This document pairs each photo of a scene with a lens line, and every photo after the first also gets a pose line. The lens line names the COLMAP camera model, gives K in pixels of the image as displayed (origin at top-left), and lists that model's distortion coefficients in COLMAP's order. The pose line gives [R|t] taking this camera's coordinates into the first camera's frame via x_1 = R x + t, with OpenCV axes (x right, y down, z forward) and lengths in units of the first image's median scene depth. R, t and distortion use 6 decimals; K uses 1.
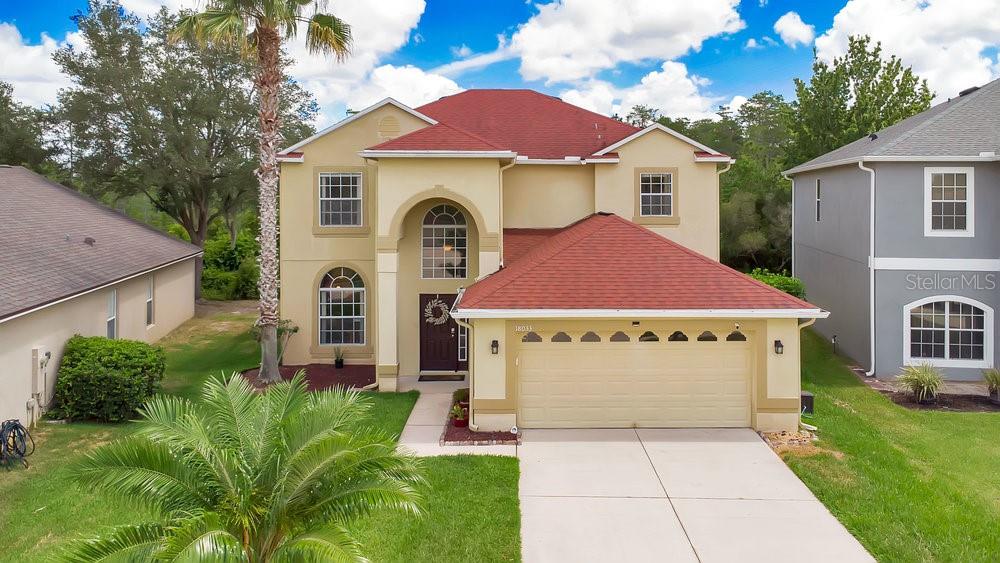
lens RADIAL K [[929.8, 0, 501.7], [0, 929.8, 281.5], [0, 0, 1]] dist [0.012496, -0.001926]
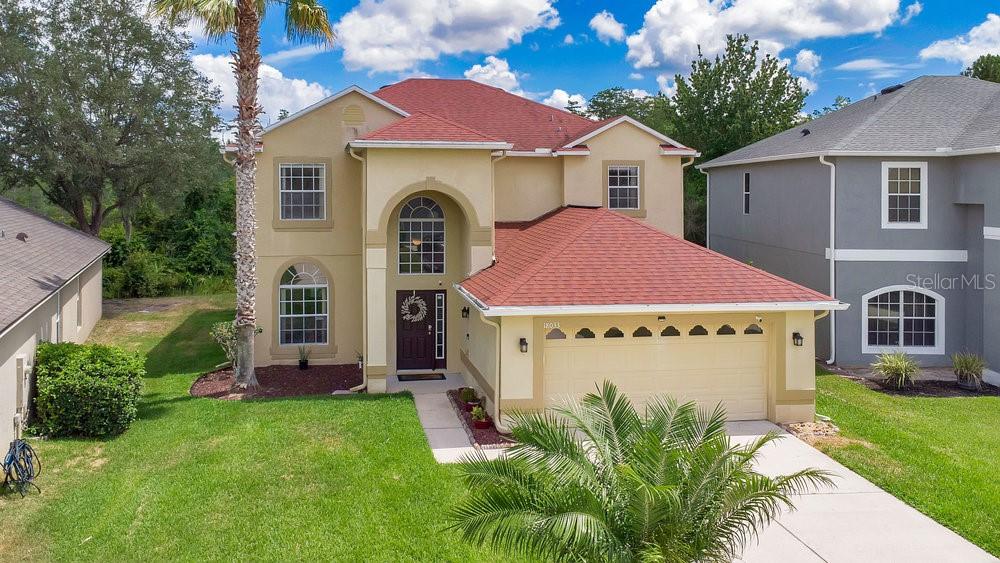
lens RADIAL K [[929.8, 0, 499.2], [0, 929.8, 280.6], [0, 0, 1]] dist [0.012496, -0.001926]
pose [[0.990047, -0.011487, 0.140270, -0.115610], [0.010418, 0.999911, 0.008353, -0.003497], [-0.140353, -0.006808, 0.990078, 0.032467]]
